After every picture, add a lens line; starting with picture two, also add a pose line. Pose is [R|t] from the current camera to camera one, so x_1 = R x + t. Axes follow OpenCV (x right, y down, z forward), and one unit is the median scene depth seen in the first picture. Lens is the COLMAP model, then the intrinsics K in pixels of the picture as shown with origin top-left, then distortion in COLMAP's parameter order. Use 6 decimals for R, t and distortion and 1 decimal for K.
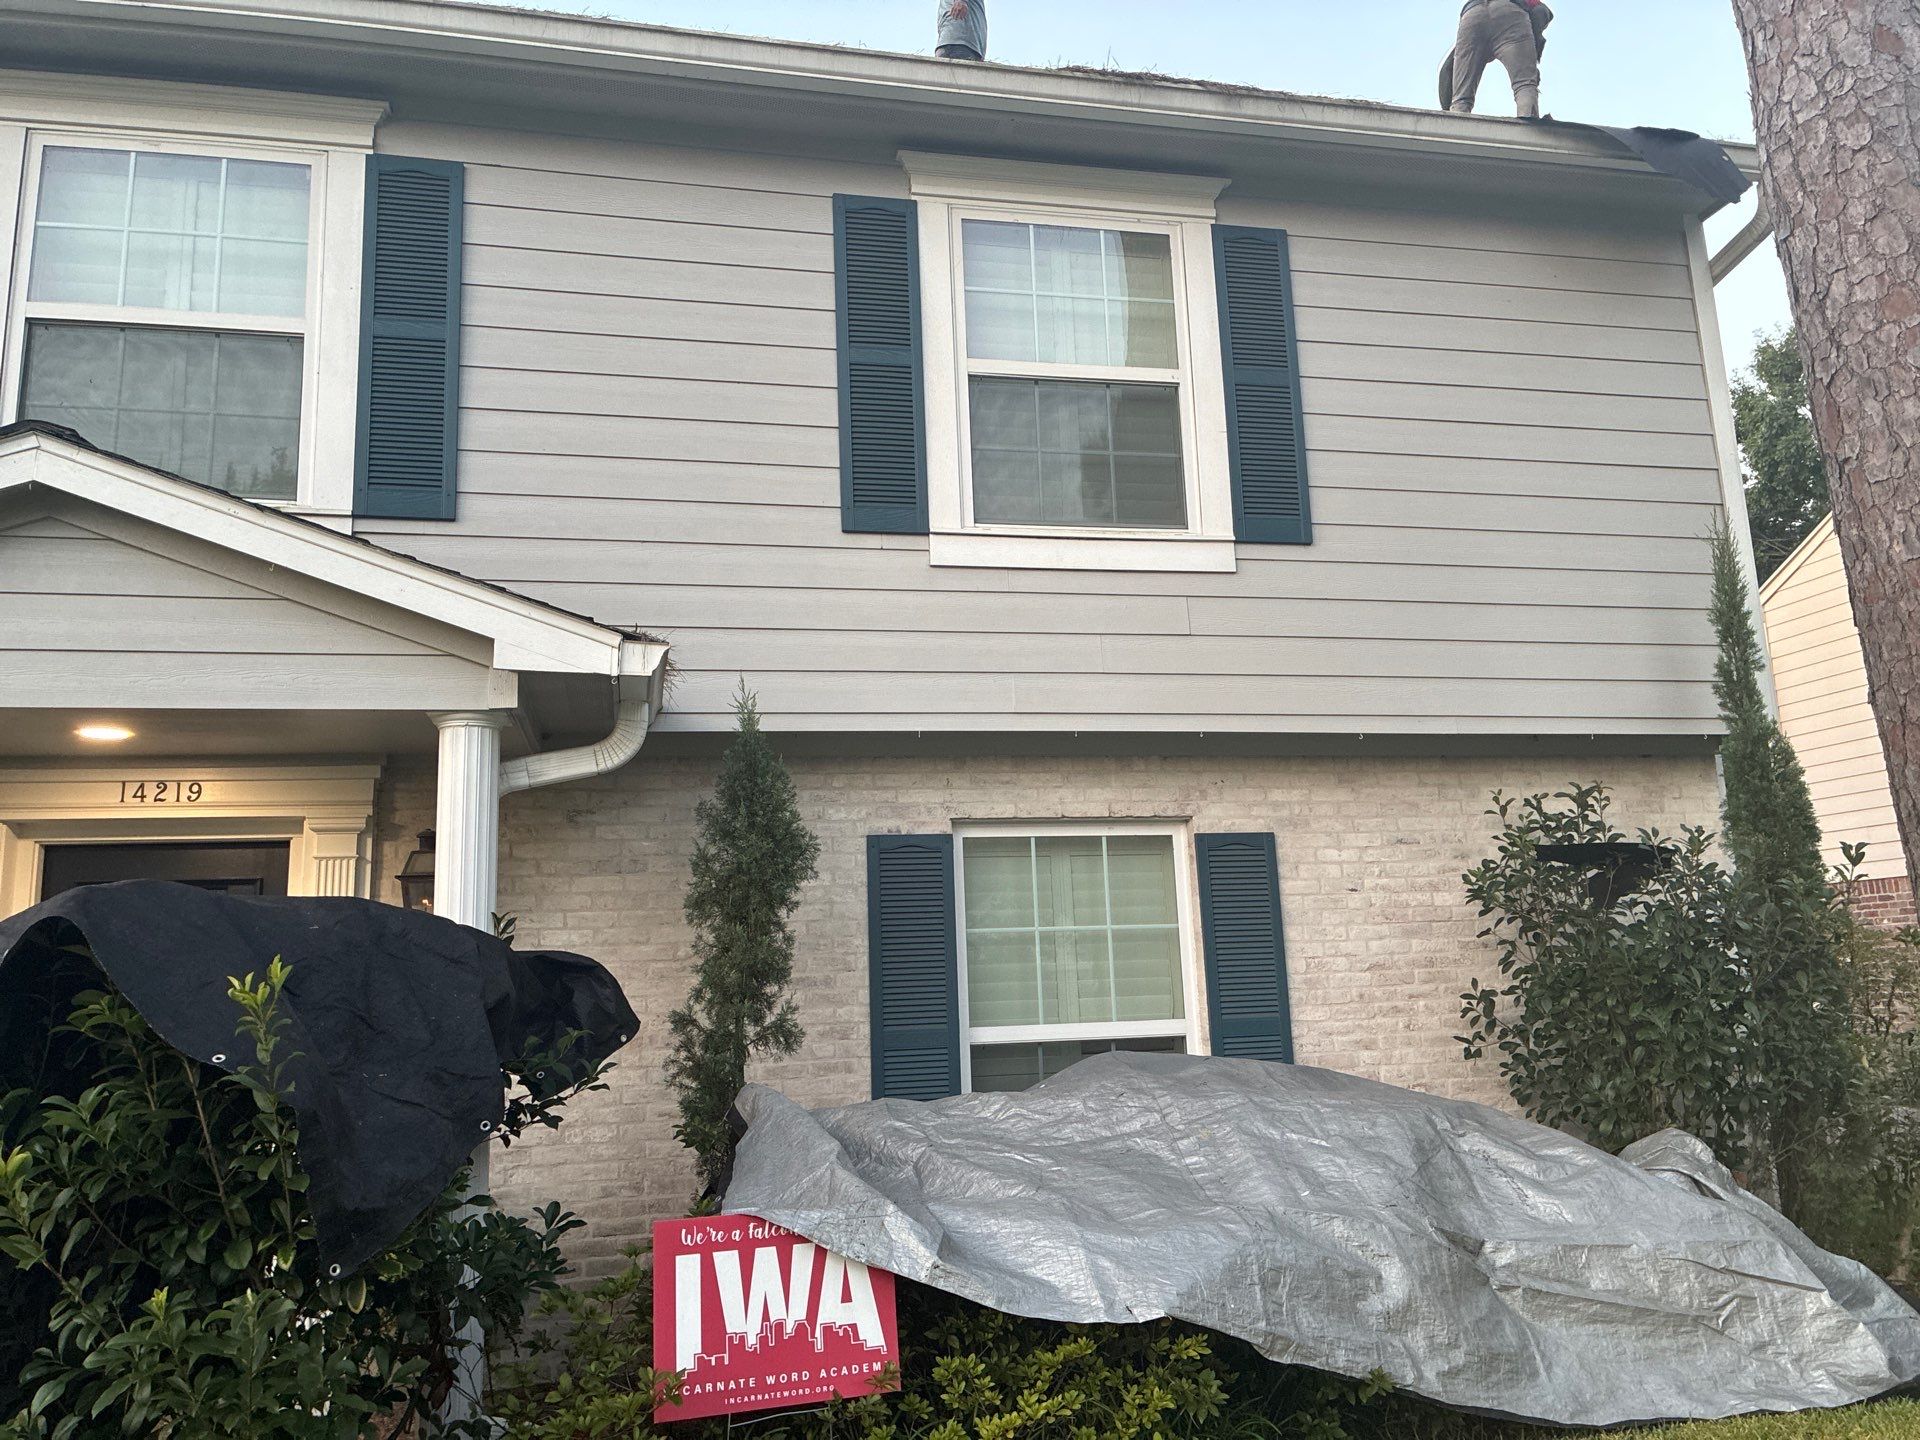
lens RADIAL K [[1312.6, 0, 966.2], [0, 1312.6, 718.3], [0, 0, 1]] dist [-0.003029, 0.000842]
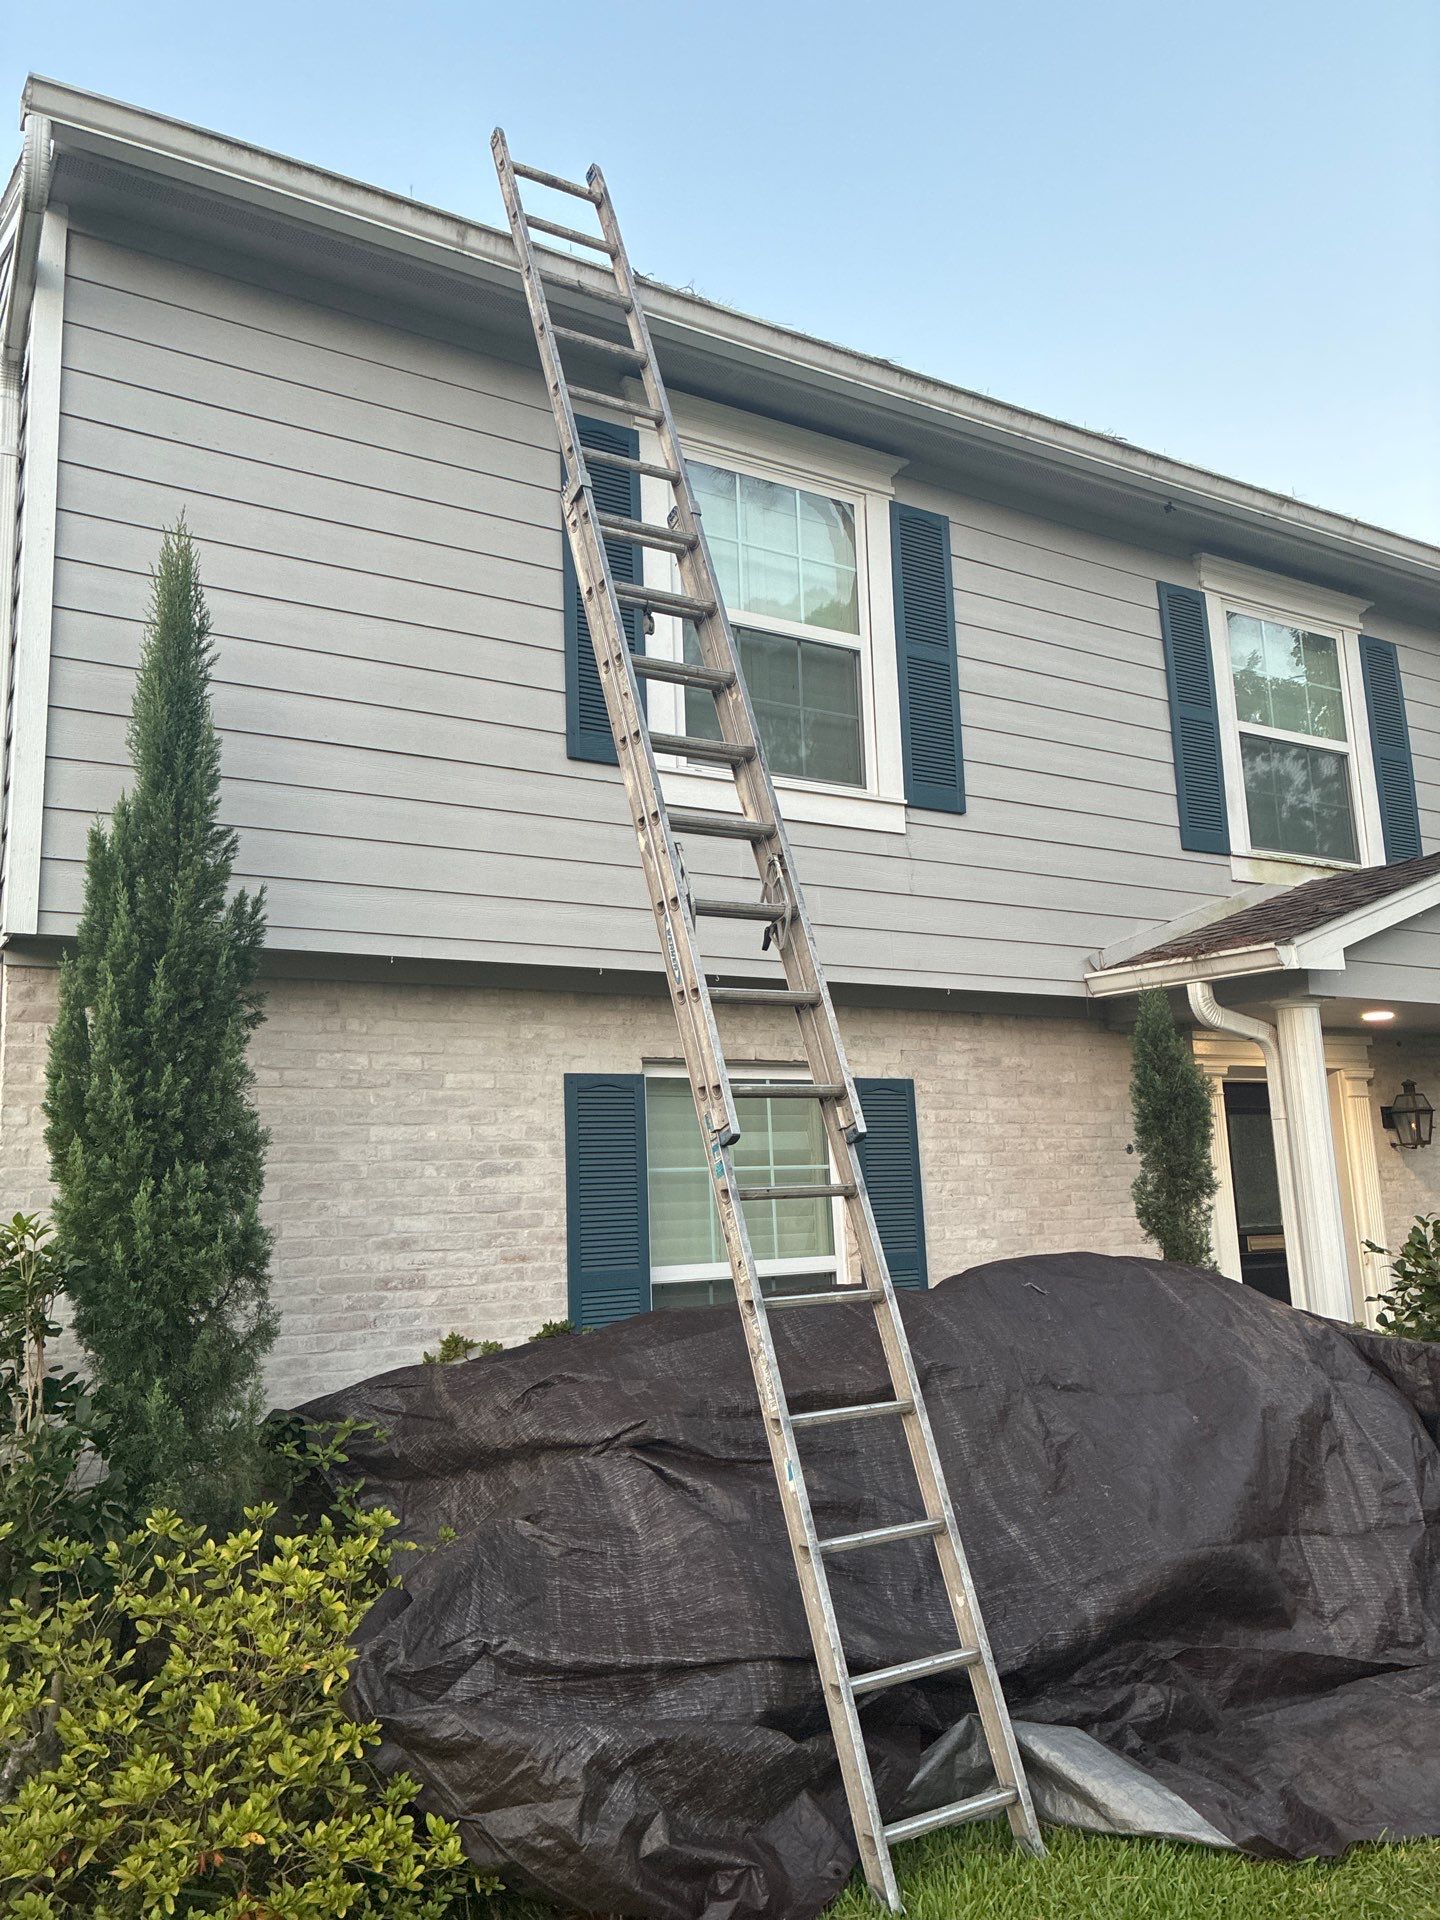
lens RADIAL K [[1499.5, 0, 714.2], [0, 1499.5, 953.1], [0, 0, 1]] dist [-0.006969, -0.003023]
pose [[0.927518, 0.057036, 0.369400, -0.385417], [-0.060172, 0.998183, -0.003038, -0.002166], [-0.368902, -0.019410, 0.929266, -0.073996]]
